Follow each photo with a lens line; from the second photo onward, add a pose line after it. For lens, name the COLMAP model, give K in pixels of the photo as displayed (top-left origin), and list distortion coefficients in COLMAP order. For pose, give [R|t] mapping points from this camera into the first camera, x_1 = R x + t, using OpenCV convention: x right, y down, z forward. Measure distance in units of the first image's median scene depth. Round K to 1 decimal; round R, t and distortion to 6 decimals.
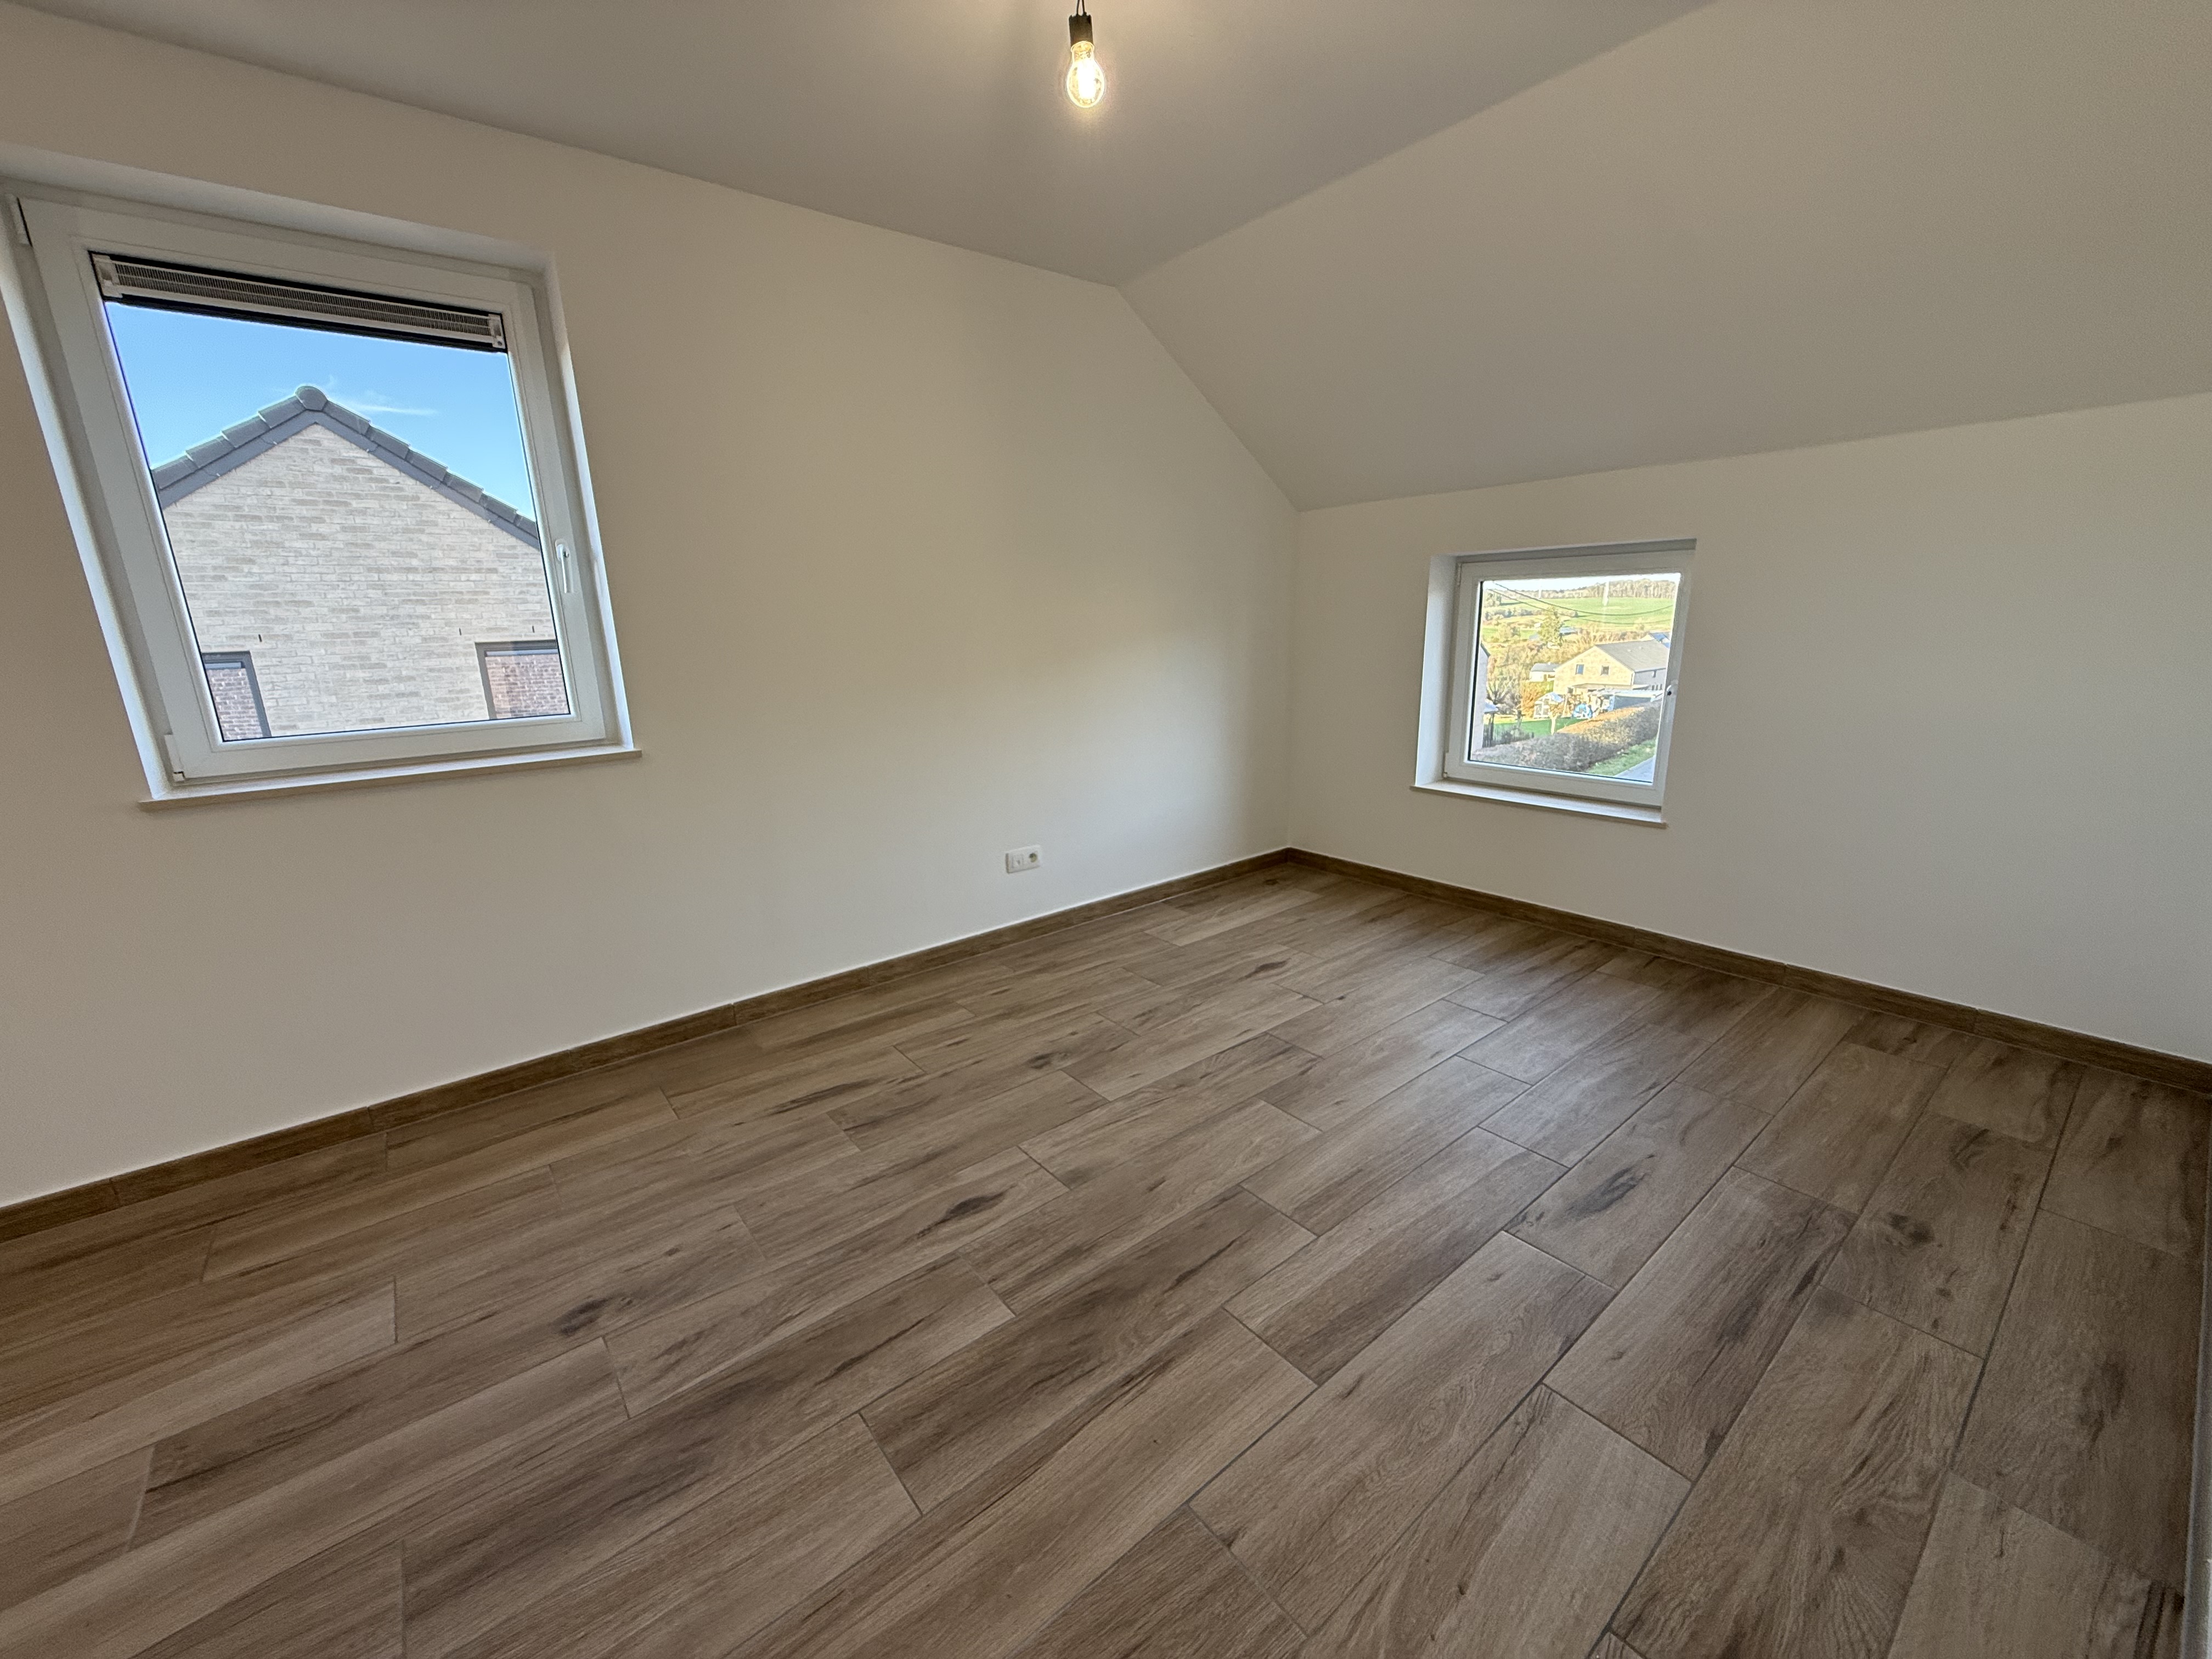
lens RADIAL K [[882.3, 0, 1098.9], [0, 882.3, 843.8], [0, 0, 1]] dist [0.001091, -0.000737]
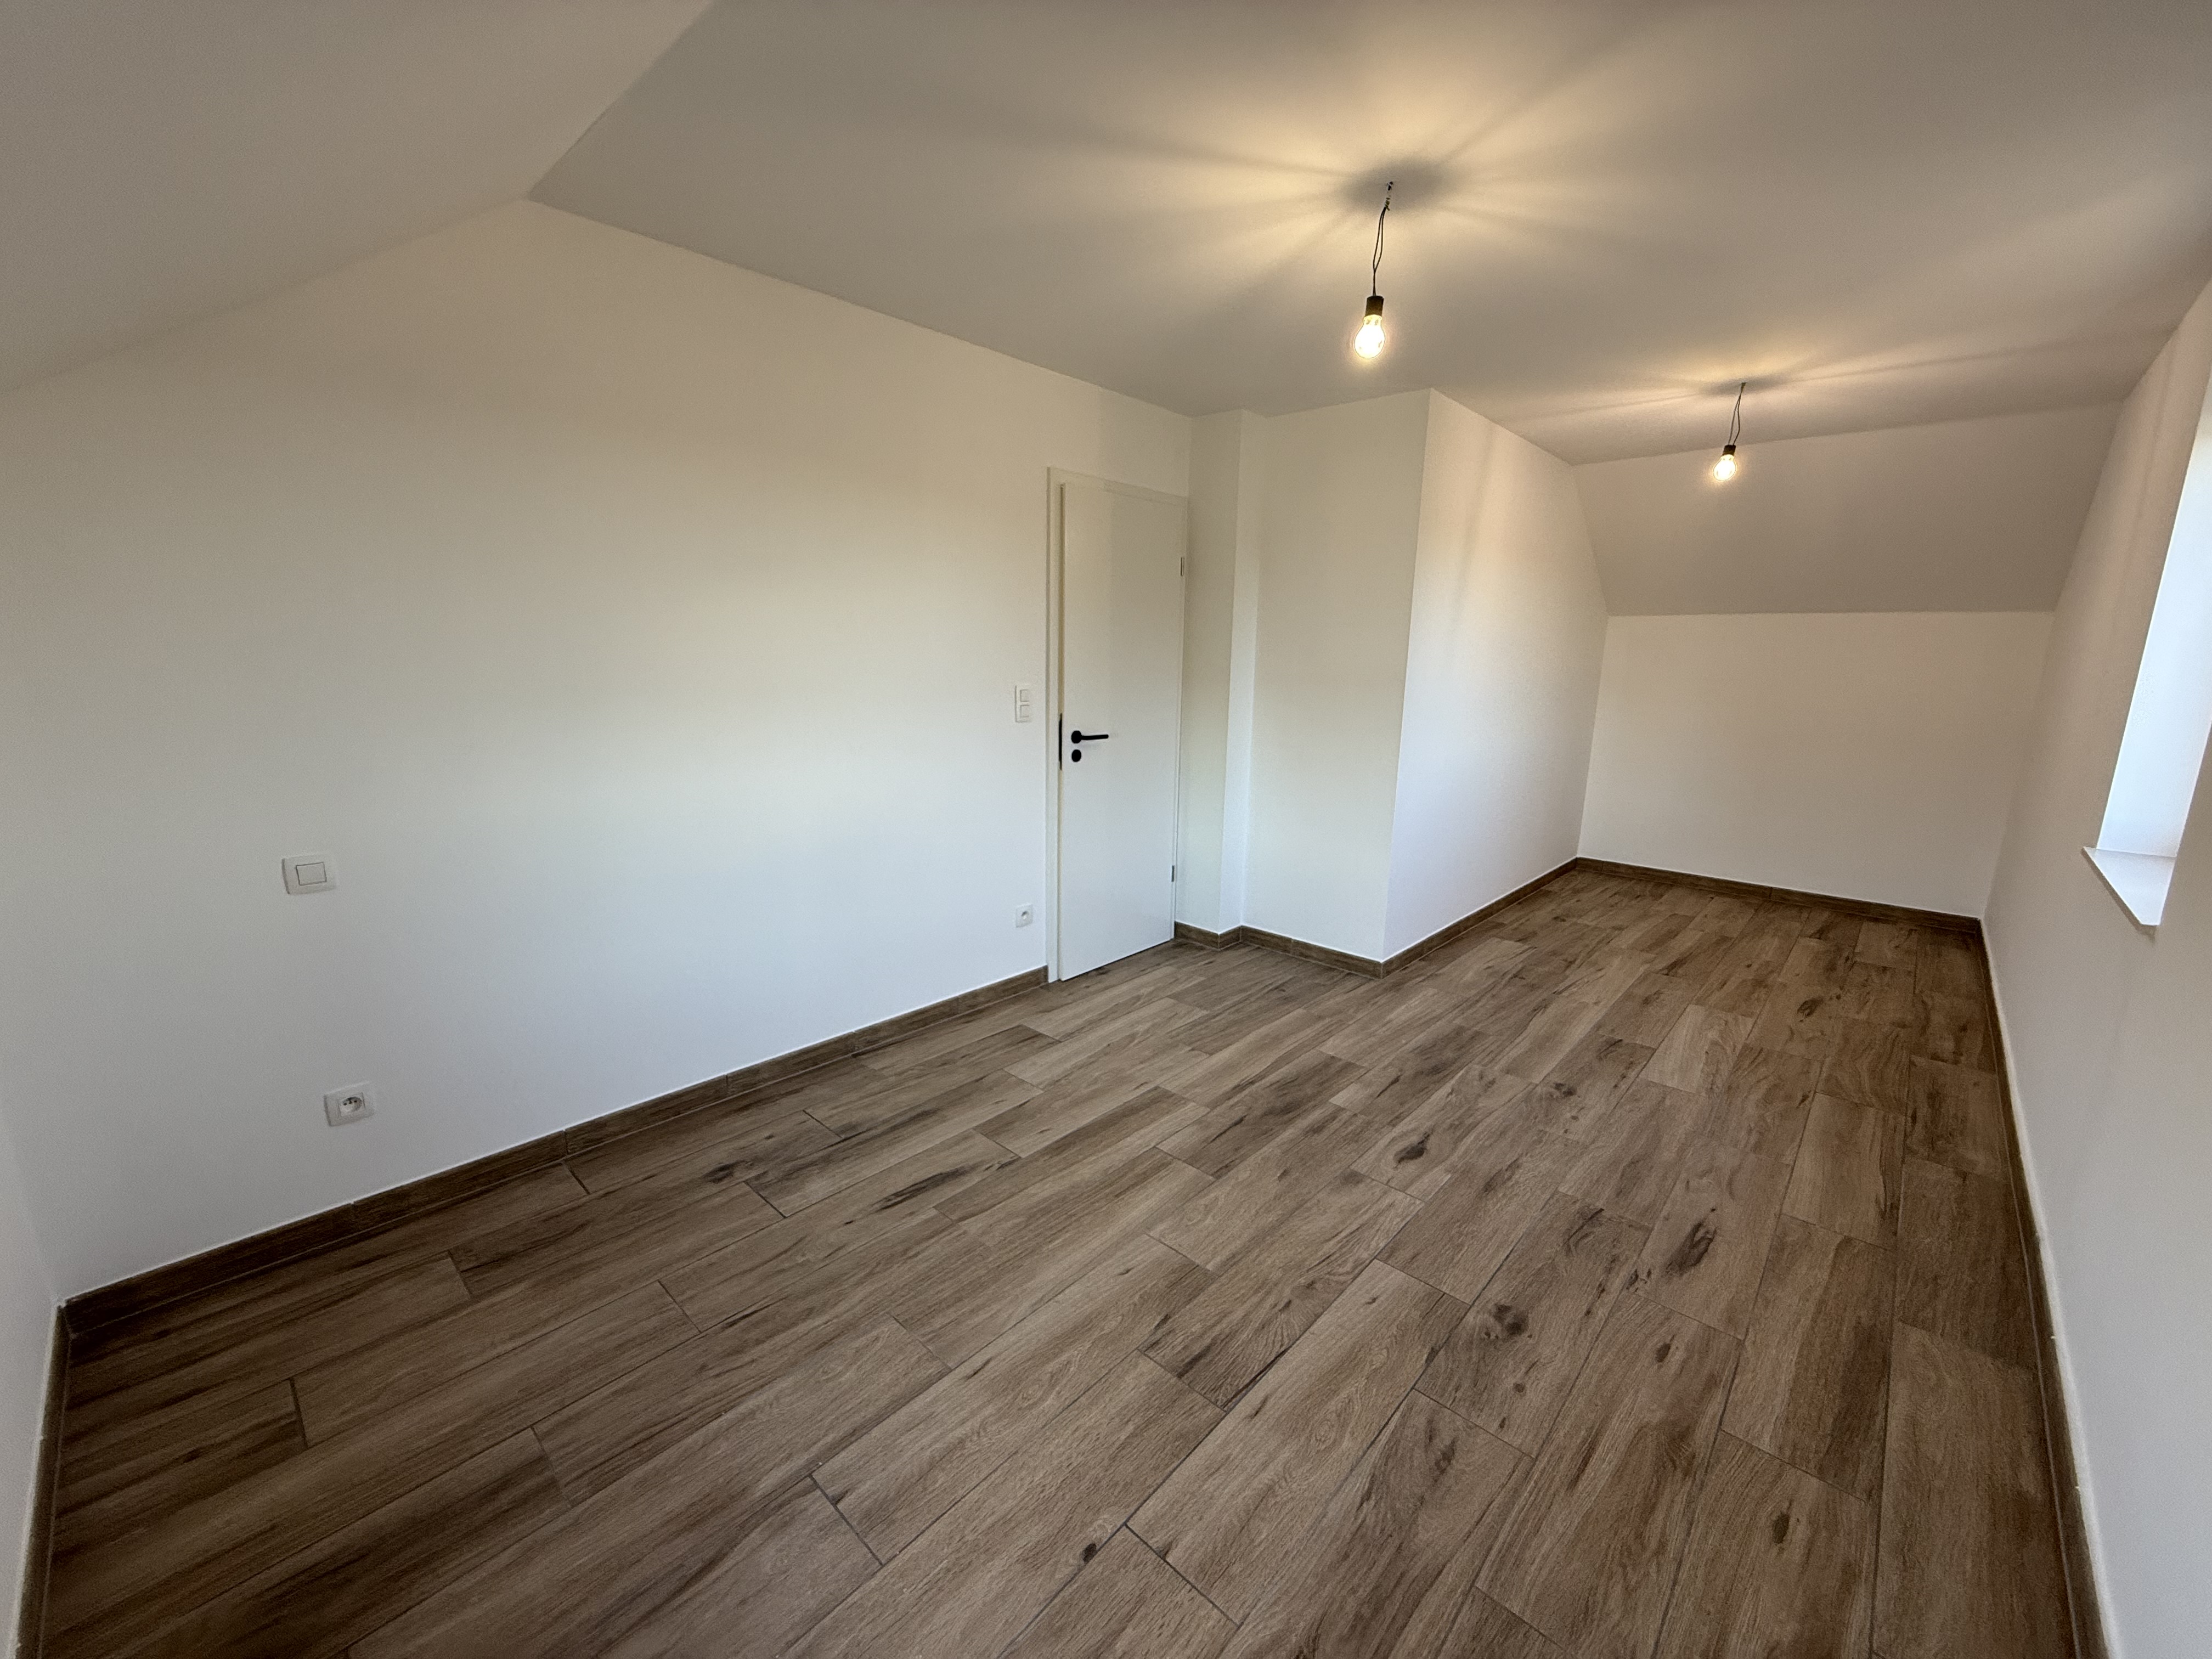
lens RADIAL K [[882.3, 0, 1095.1], [0, 882.3, 825.3], [0, 0, 1]] dist [0.001091, -0.000737]
pose [[-0.989455, 0.040818, -0.138970, 0.465551], [-0.024766, 0.897659, 0.439994, -0.567487], [0.142707, 0.438796, -0.887182, 1.807210]]
